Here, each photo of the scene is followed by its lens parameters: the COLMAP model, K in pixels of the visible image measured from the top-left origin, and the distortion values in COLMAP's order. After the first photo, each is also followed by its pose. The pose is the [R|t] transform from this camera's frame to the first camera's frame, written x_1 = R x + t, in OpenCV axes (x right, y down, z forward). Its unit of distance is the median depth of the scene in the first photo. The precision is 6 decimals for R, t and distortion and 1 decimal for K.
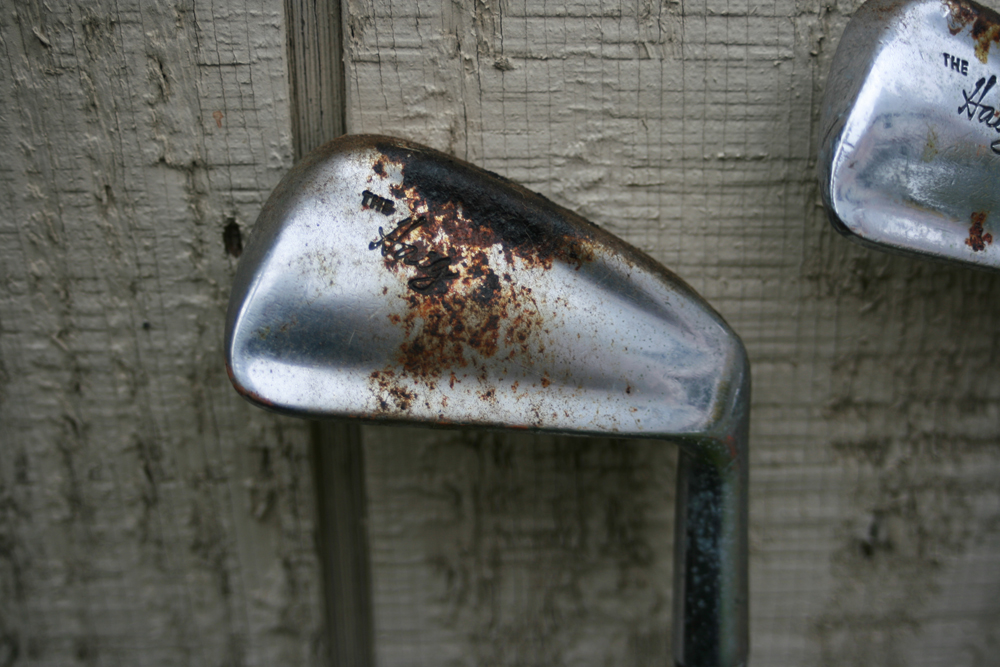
lens RADIAL K [[1683.1, 0, 500.8], [0, 1683.1, 339.6], [0, 0, 1]] dist [-0.162187, 0.000000]
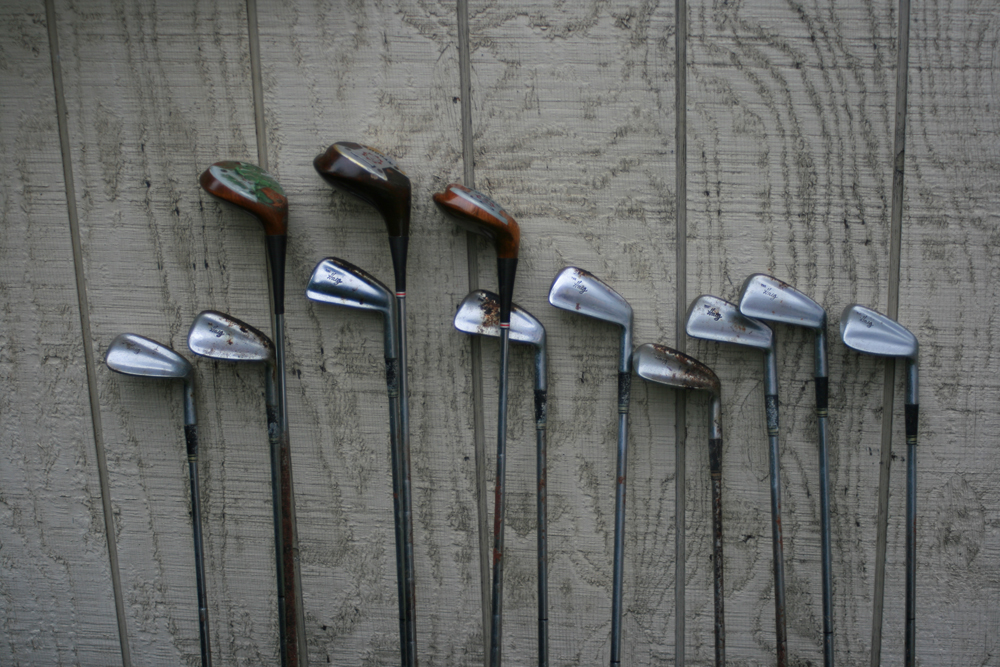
lens RADIAL K [[1683.1, 0, 502.6], [0, 1683.1, 310.9], [0, 0, 1]] dist [-0.162187, 0.000000]
pose [[0.979941, 0.035367, -0.196127, 1.056472], [-0.074005, 0.978336, -0.193344, 0.995564], [0.185040, 0.203980, 0.961329, -4.249539]]
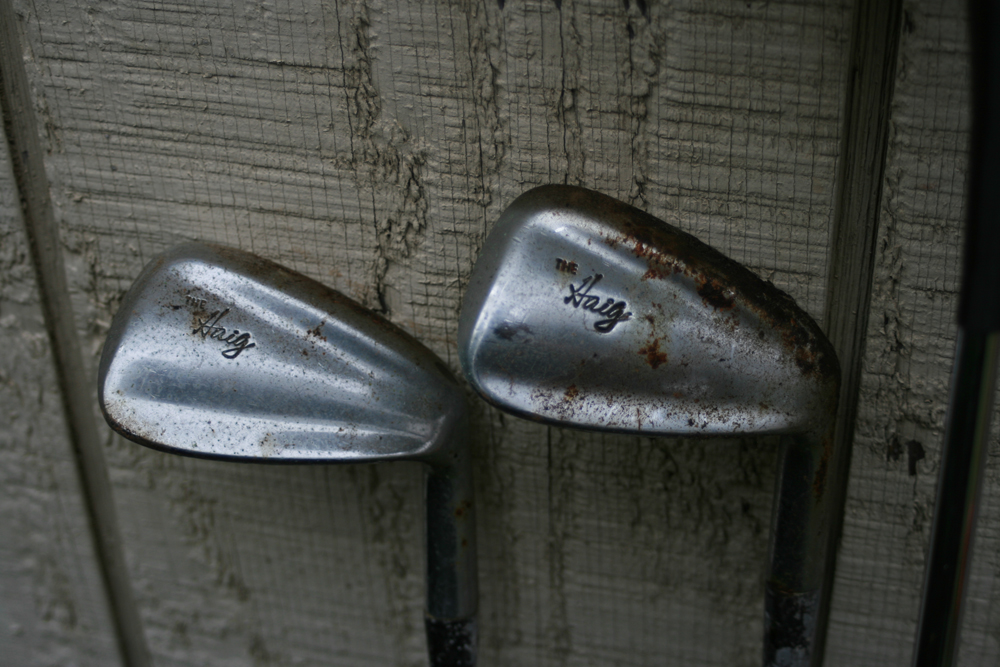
lens RADIAL K [[1683.1, 0, 499.9], [0, 1683.1, 332.3], [0, 0, 1]] dist [-0.162187, 0.000000]
pose [[0.952576, 0.155733, -0.261430, -0.680194], [-0.131510, 0.985433, 0.107831, -0.027375], [0.274414, -0.068337, 0.959180, -0.311040]]
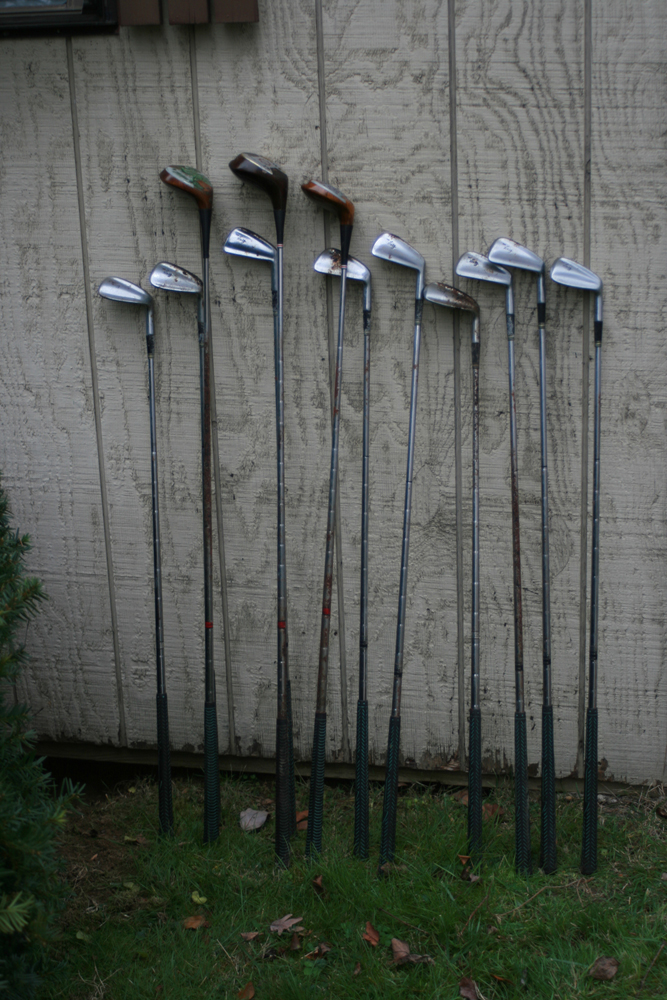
lens RADIAL K [[1683.1, 0, 332.2], [0, 1683.1, 499.7], [0, 0, 1]] dist [-0.162187, 0.000000]
pose [[0.958894, 0.065851, -0.276016, 2.397876], [-0.115204, 0.979272, -0.166595, 2.598457], [0.259325, 0.191545, 0.946605, -7.013156]]
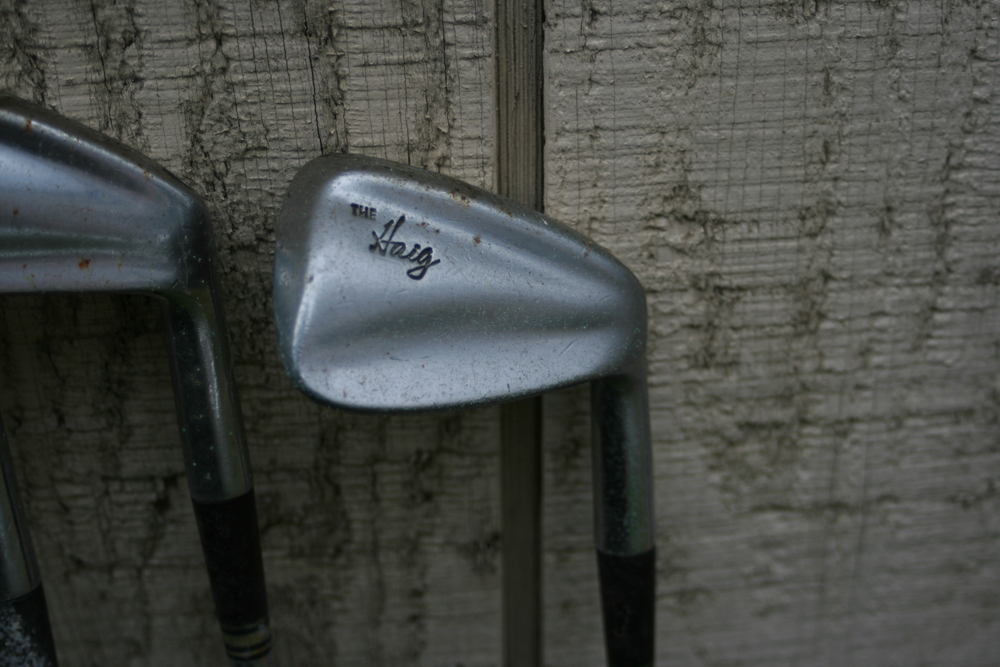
lens RADIAL K [[1683.1, 0, 500.3], [0, 1683.1, 332.9], [0, 0, 1]] dist [-0.162187, 0.000000]
pose [[0.996787, -0.053485, 0.059628, 1.143350], [0.049593, 0.996656, 0.064935, -0.069164], [-0.062902, -0.061769, 0.996106, -0.107754]]
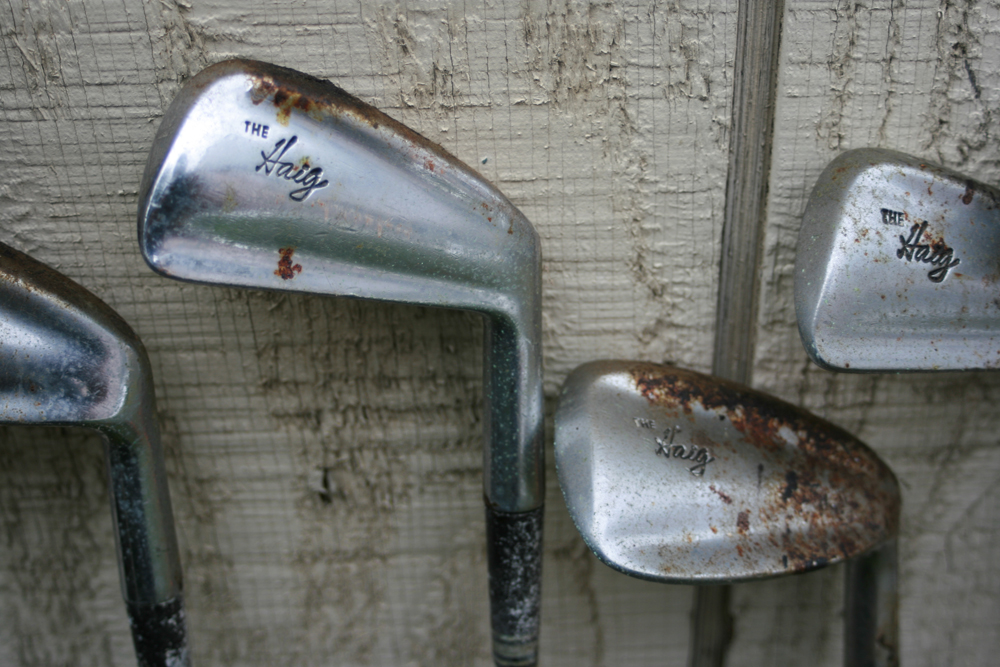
lens RADIAL K [[1683.1, 0, 494.9], [0, 1683.1, 327.9], [0, 0, 1]] dist [-0.162187, 0.000000]
pose [[0.999843, -0.010800, -0.014035, 0.399924], [0.011901, 0.996648, 0.080943, -0.101311], [0.013114, -0.081098, 0.996620, -0.206862]]
